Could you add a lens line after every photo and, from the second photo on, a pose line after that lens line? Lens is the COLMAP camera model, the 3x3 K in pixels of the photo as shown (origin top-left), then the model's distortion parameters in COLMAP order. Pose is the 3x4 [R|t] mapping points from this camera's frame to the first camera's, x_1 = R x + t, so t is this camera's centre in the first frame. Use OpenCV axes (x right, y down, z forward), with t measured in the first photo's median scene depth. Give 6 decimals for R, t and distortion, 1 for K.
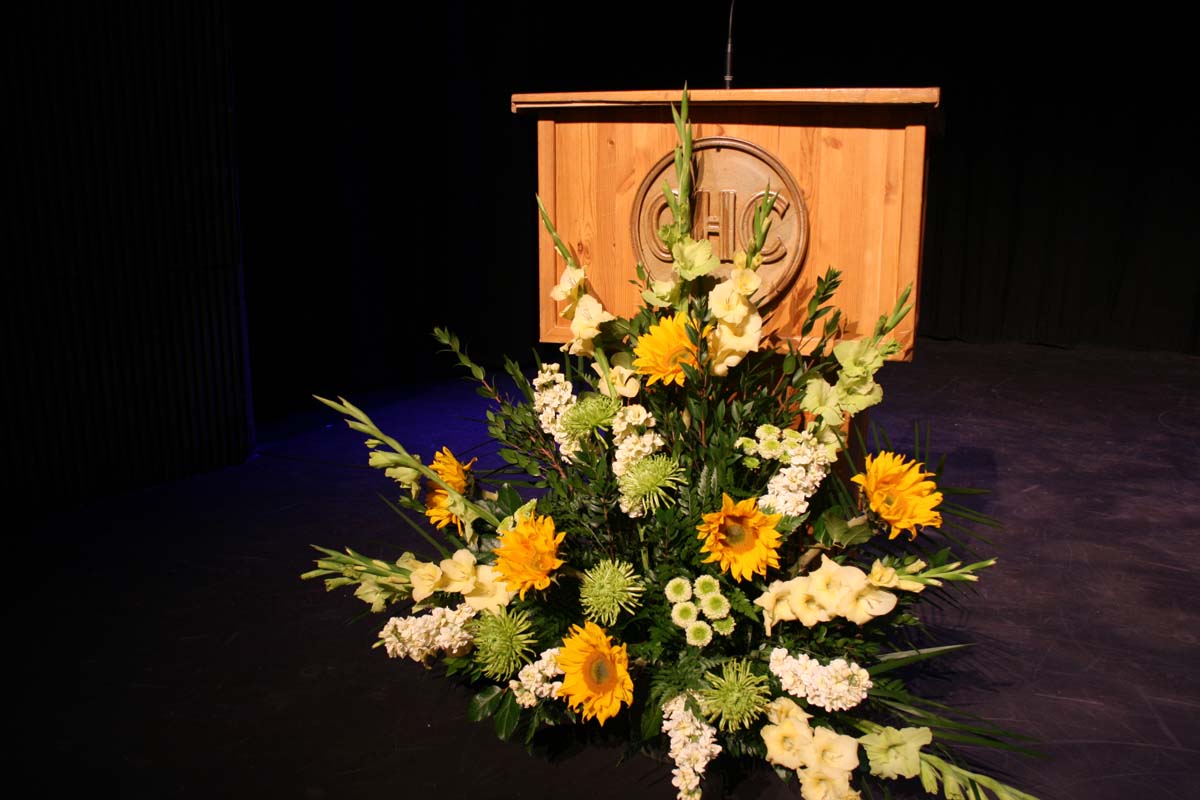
lens RADIAL K [[1059.2, 0, 600.0], [0, 1059.2, 400.0], [0, 0, 1]] dist [-0.117552, 0.001178]
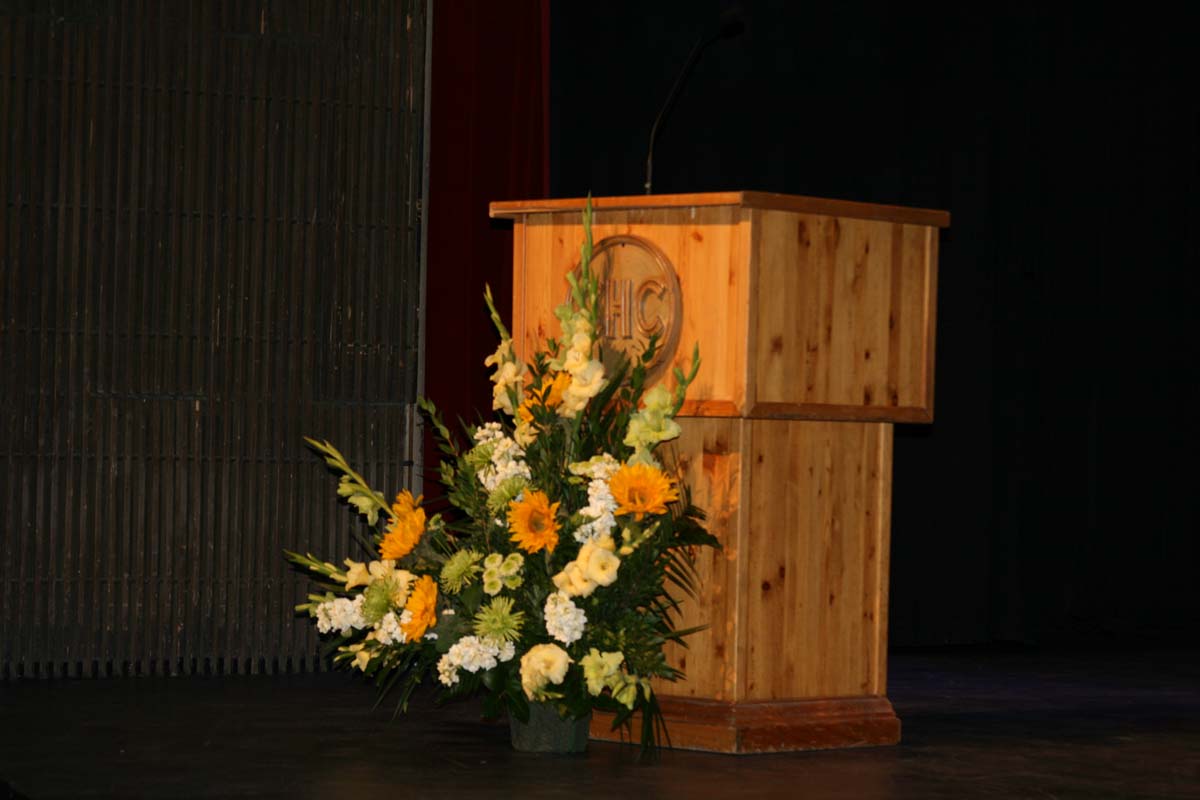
lens RADIAL K [[3178.8, 0, 600.0], [0, 3178.8, 400.0], [0, 0, 1]] dist [0.044042, 0.078152]
pose [[0.905027, 0.011636, -0.425194, 1.642777], [-0.102938, 0.975903, -0.192397, 0.639583], [0.412710, 0.217893, 0.884417, -2.198002]]
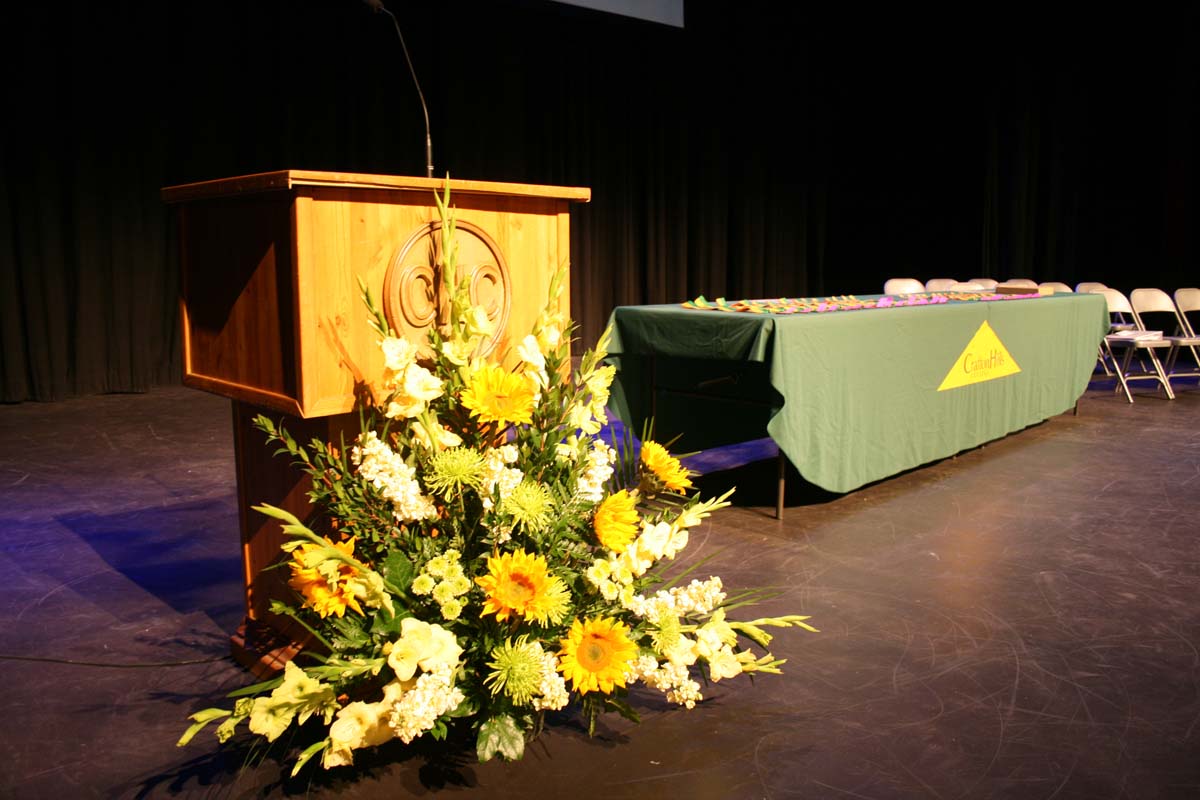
lens RADIAL K [[1059.2, 0, 600.0], [0, 1059.2, 400.0], [0, 0, 1]] dist [-0.117552, 0.001178]
pose [[0.411612, -0.131536, 0.901817, -0.916102], [0.179785, 0.981804, 0.061144, -0.091430], [-0.893450, 0.136965, 0.427770, 0.367947]]
